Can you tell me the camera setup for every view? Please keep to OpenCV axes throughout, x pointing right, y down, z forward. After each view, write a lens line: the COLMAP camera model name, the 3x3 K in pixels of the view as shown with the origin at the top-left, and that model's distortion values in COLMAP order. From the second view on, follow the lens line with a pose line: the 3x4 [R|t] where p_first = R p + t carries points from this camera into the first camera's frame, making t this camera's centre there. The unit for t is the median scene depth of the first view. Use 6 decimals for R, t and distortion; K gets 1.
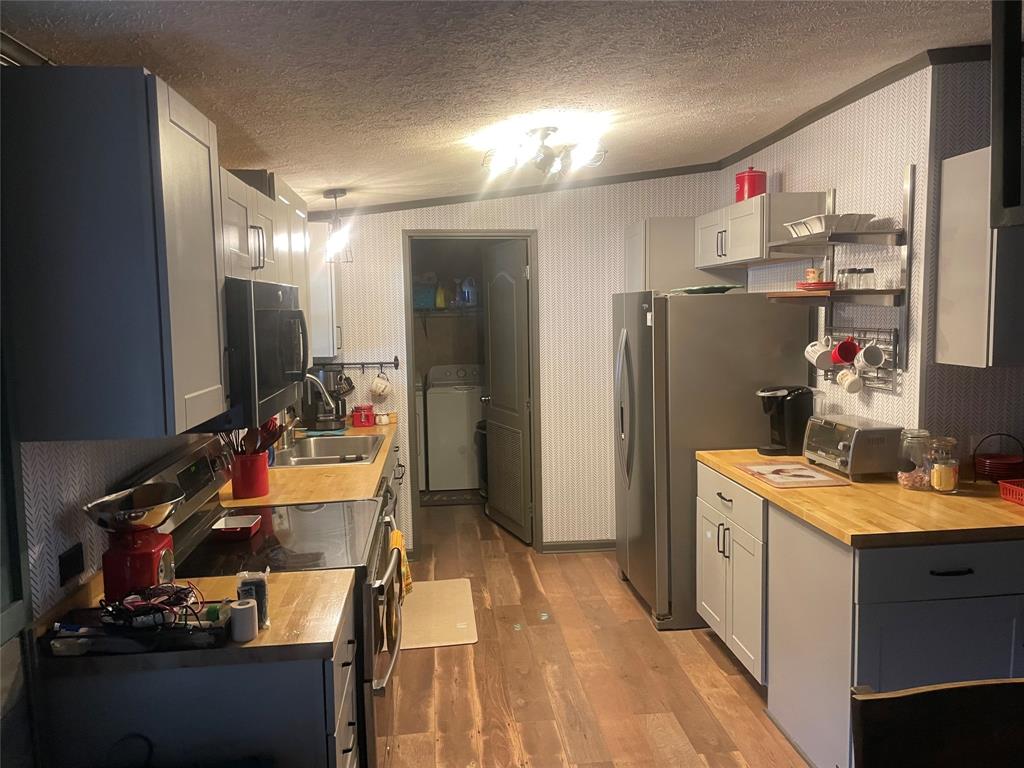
lens RADIAL K [[768.9, 0, 518.3], [0, 768.9, 383.7], [0, 0, 1]] dist [0.090810, -0.117056]
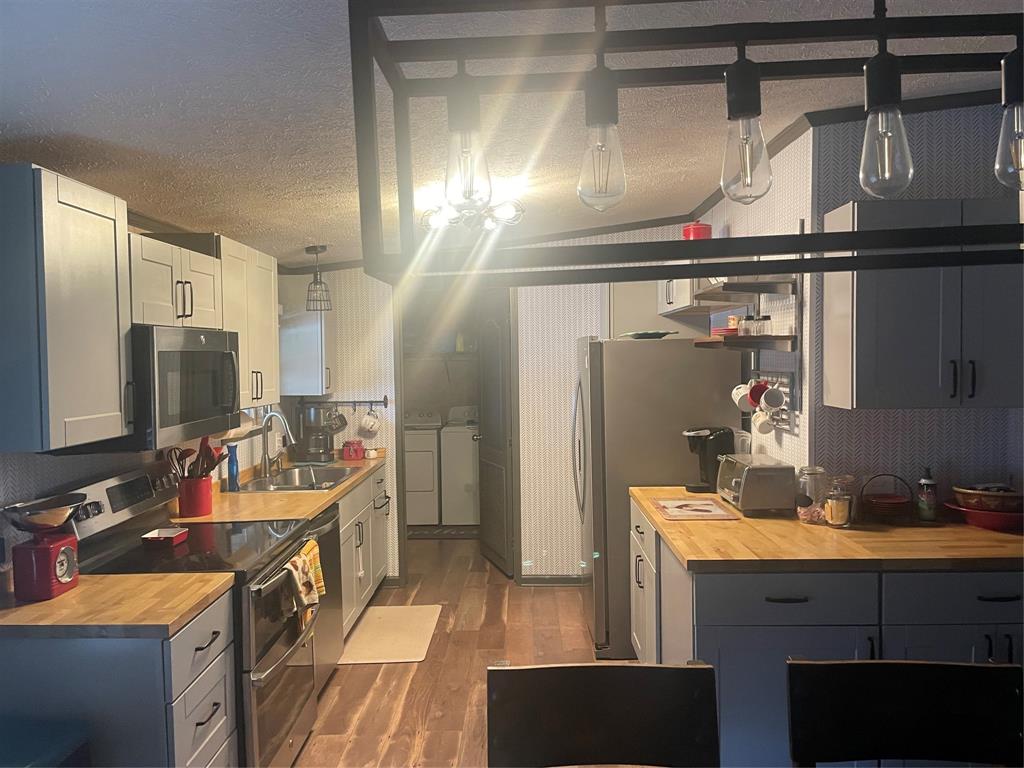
lens RADIAL K [[768.9, 0, 515.0], [0, 768.9, 390.4], [0, 0, 1]] dist [0.090810, -0.117056]
pose [[0.992664, 0.009854, -0.120500, 0.218096], [-0.015787, 0.998704, -0.048384, 0.009549], [0.119867, 0.049931, 0.991534, -0.077390]]
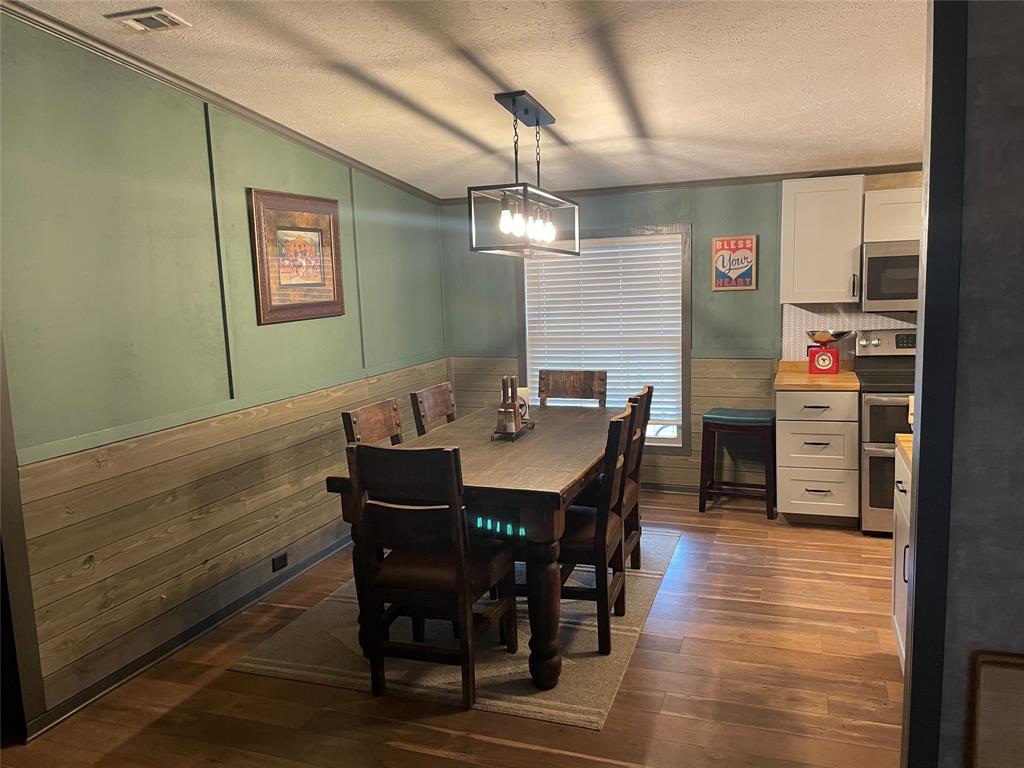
lens RADIAL K [[768.9, 0, 512.8], [0, 768.9, 379.5], [0, 0, 1]] dist [0.090810, -0.117056]
pose [[-0.450705, 0.156052, -0.878927, 1.285656], [-0.039835, 0.980105, 0.194443, -0.089609], [0.891784, 0.122649, -0.435521, 0.681336]]
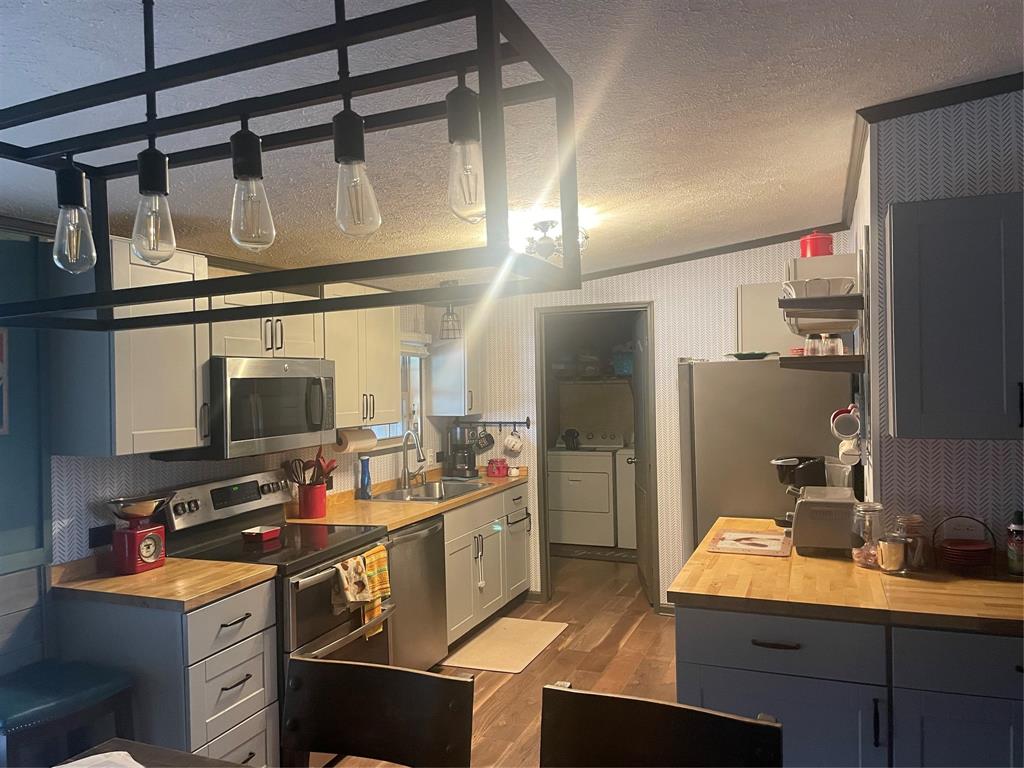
lens RADIAL K [[768.9, 0, 509.3], [0, 768.9, 386.2], [0, 0, 1]] dist [0.090810, -0.117056]
pose [[0.882012, 0.002957, -0.471217, 0.503214], [-0.041453, 0.996591, -0.071337, 0.001952], [0.469399, 0.082453, 0.879128, -0.025599]]
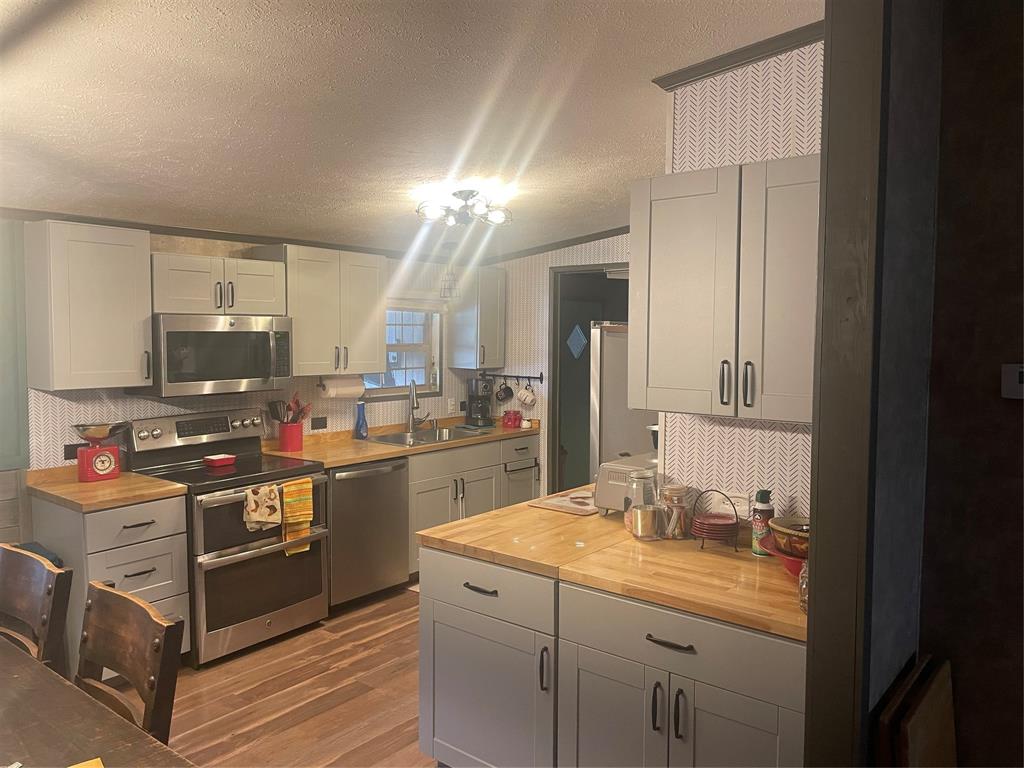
lens RADIAL K [[768.9, 0, 511.3], [0, 768.9, 379.6], [0, 0, 1]] dist [0.090810, -0.117056]
pose [[0.703012, 0.066266, -0.708084, 0.927950], [-0.087051, 0.996181, 0.006800, -0.040547], [0.705830, 0.056859, 0.706095, 0.181671]]
